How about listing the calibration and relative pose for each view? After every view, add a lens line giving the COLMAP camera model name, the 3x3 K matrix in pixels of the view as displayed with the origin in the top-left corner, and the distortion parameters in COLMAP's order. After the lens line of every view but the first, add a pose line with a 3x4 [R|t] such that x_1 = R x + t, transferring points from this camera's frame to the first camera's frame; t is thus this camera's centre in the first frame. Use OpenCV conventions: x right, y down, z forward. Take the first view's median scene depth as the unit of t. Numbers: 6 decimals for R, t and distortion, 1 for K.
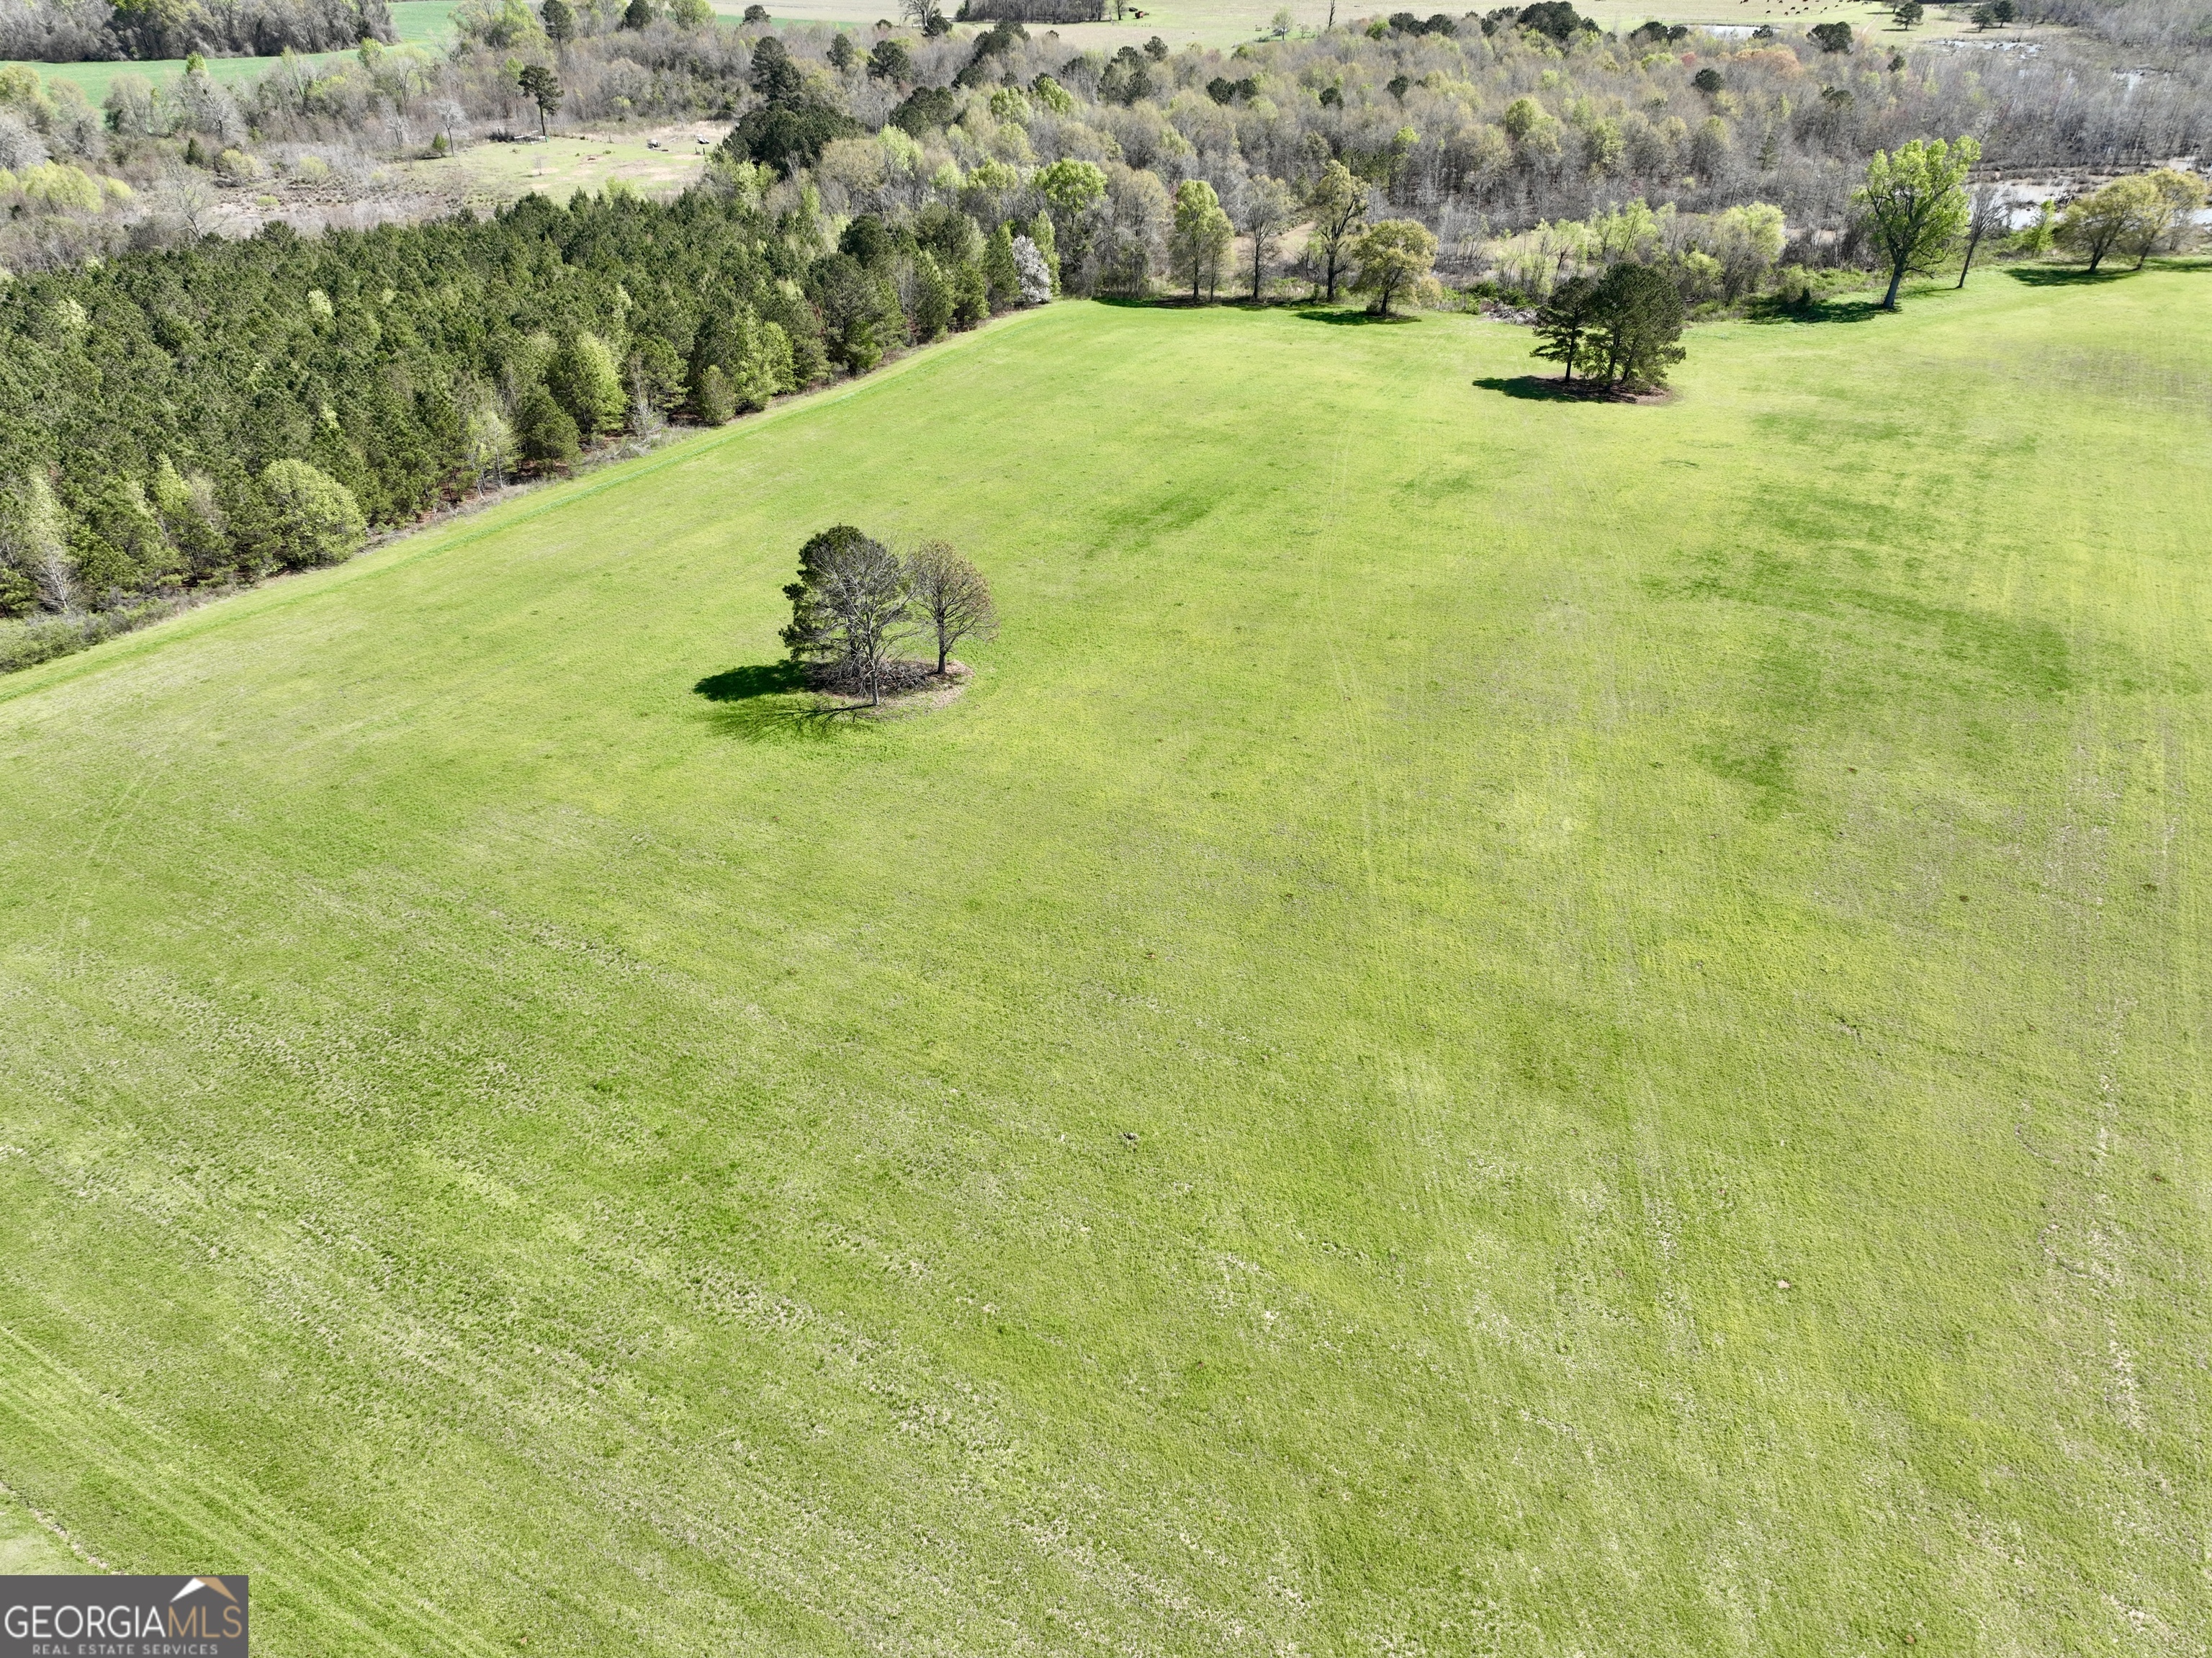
lens RADIAL K [[1565.2, 0, 1106.0], [0, 1565.2, 829.0], [0, 0, 1]] dist [-0.002734, 0.023296]
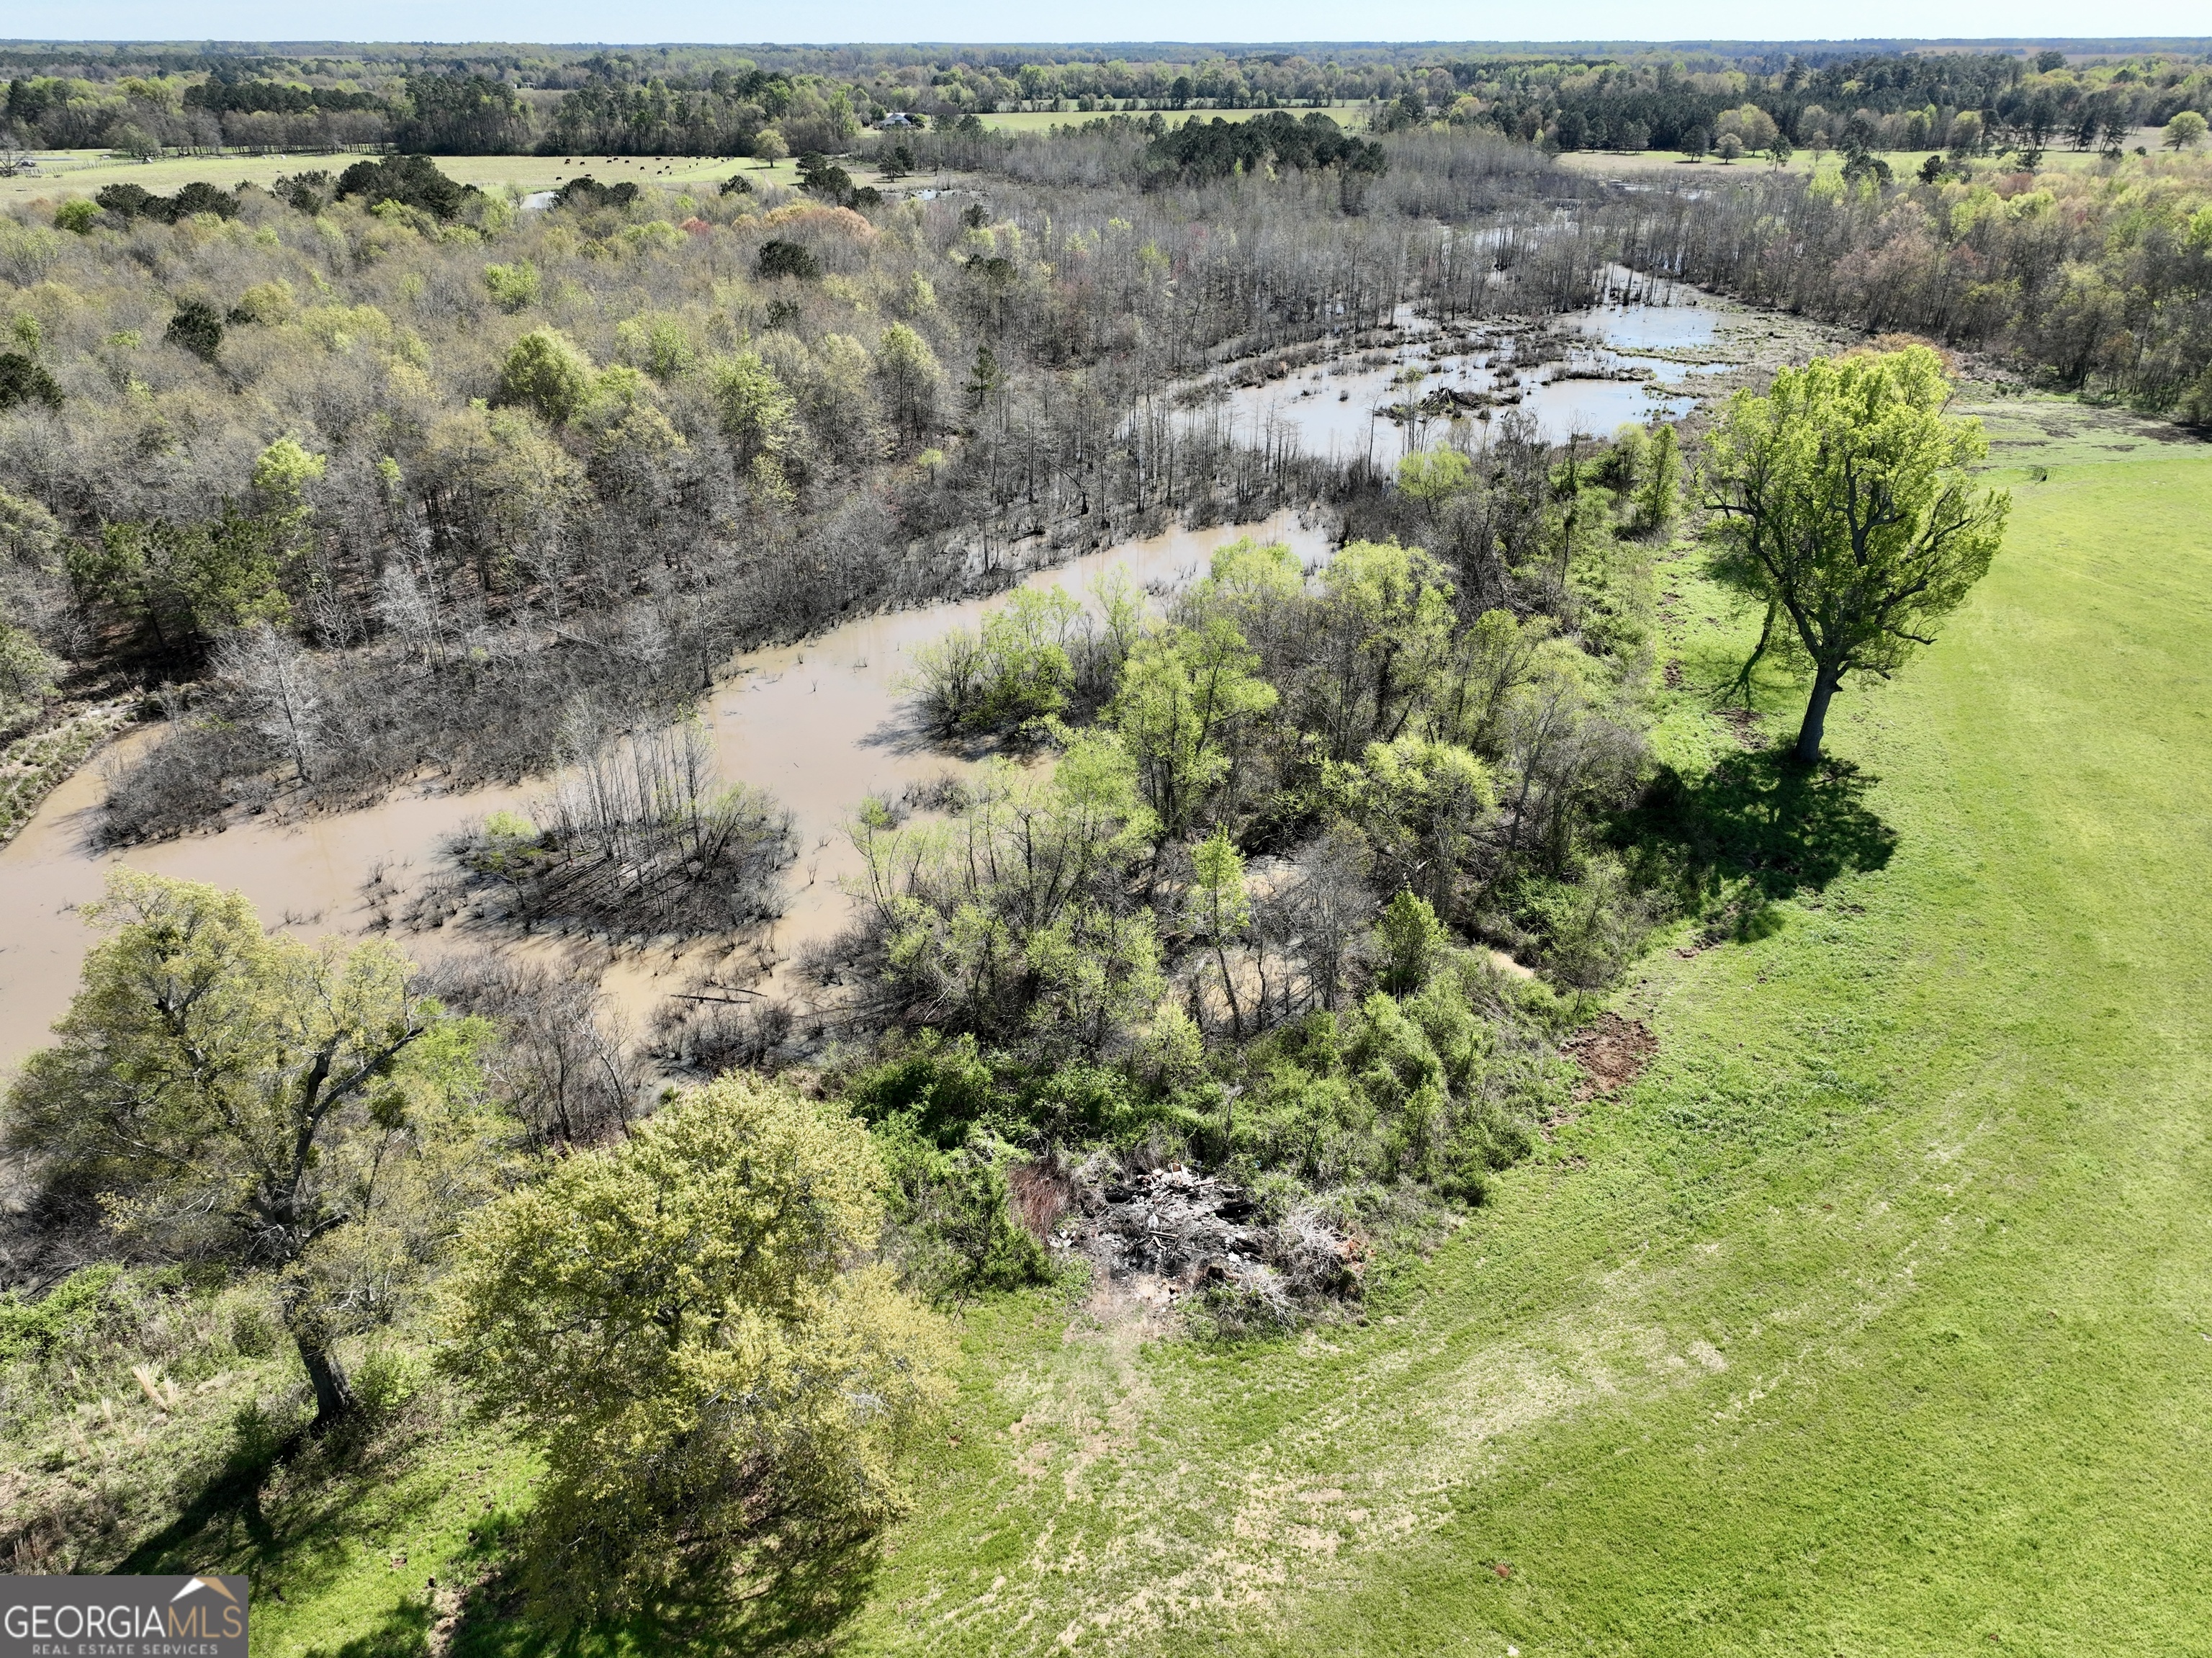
lens RADIAL K [[1565.2, 0, 1106.0], [0, 1565.2, 829.0], [0, 0, 1]] dist [-0.002734, 0.023296]
pose [[0.758464, -0.293321, 0.581975, 0.127672], [0.346940, 0.937665, 0.020440, -0.395812], [-0.551693, 0.186407, 0.812950, 0.795401]]
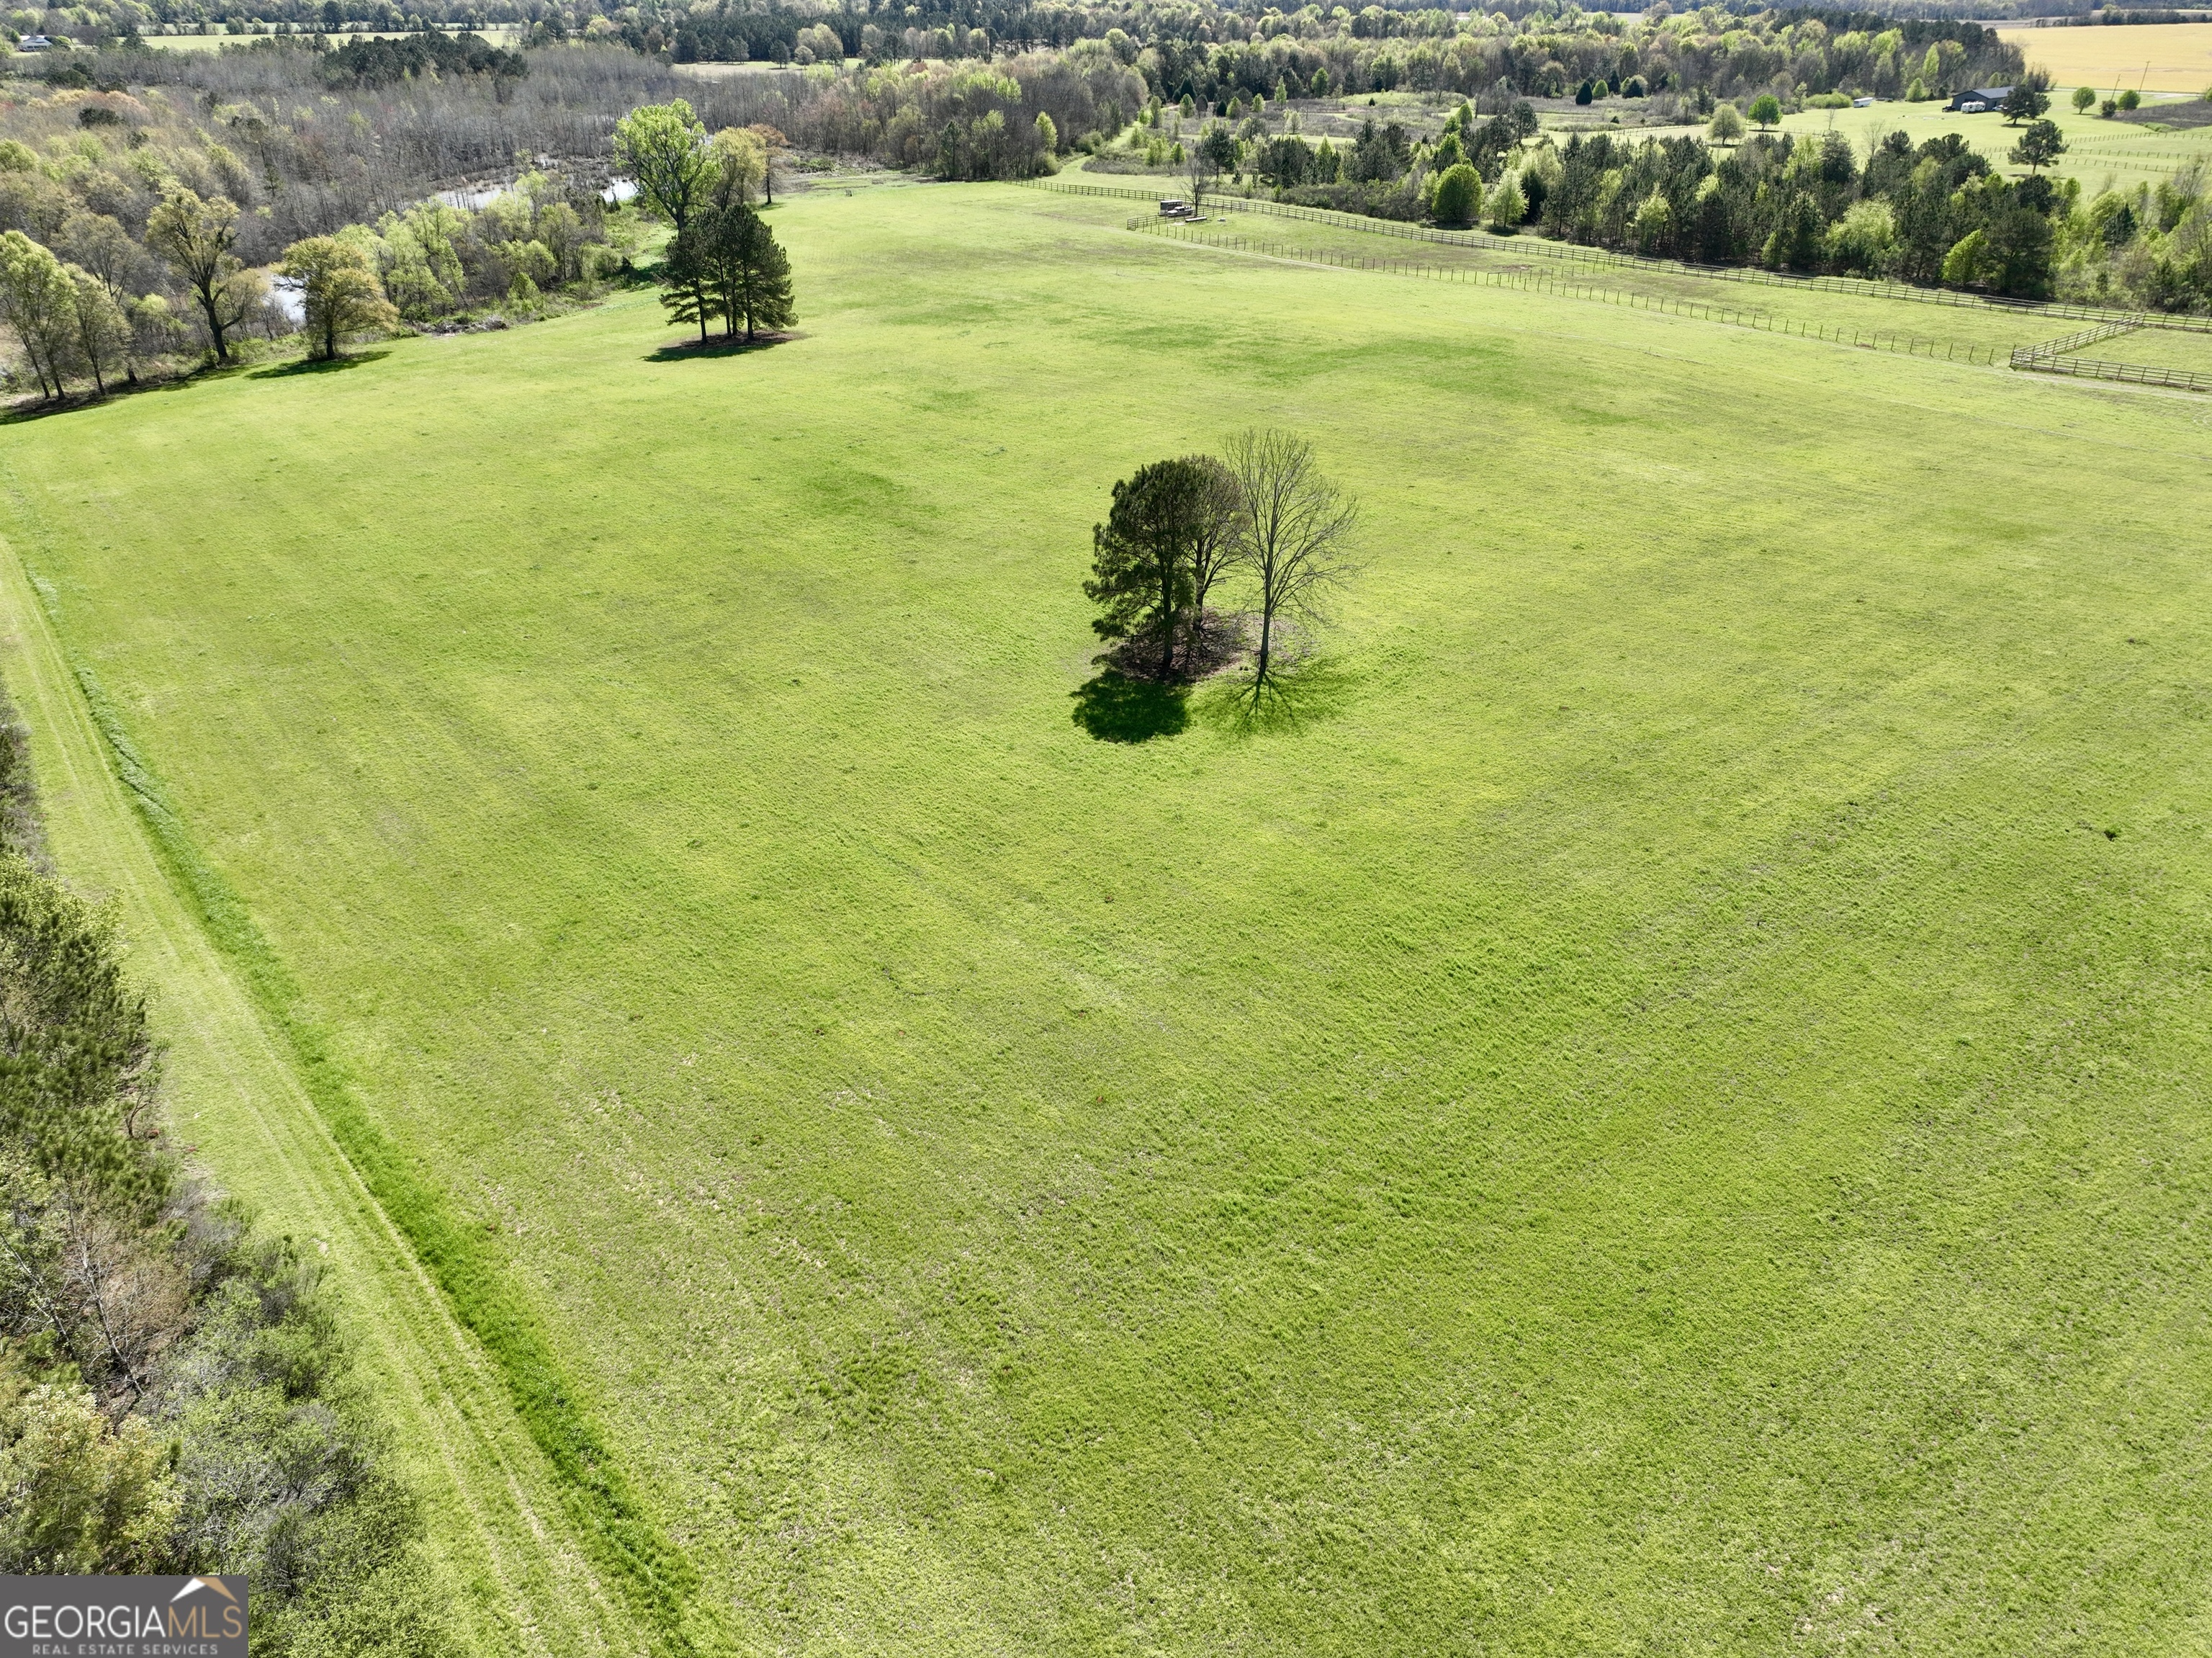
lens RADIAL K [[1565.2, 0, 1106.0], [0, 1565.2, 829.0], [0, 0, 1]] dist [-0.002734, 0.023296]
pose [[0.389035, -0.443529, 0.807424, -0.433542], [0.487764, 0.842704, 0.227894, -0.112686], [-0.781497, 0.305174, 0.544179, 0.319853]]
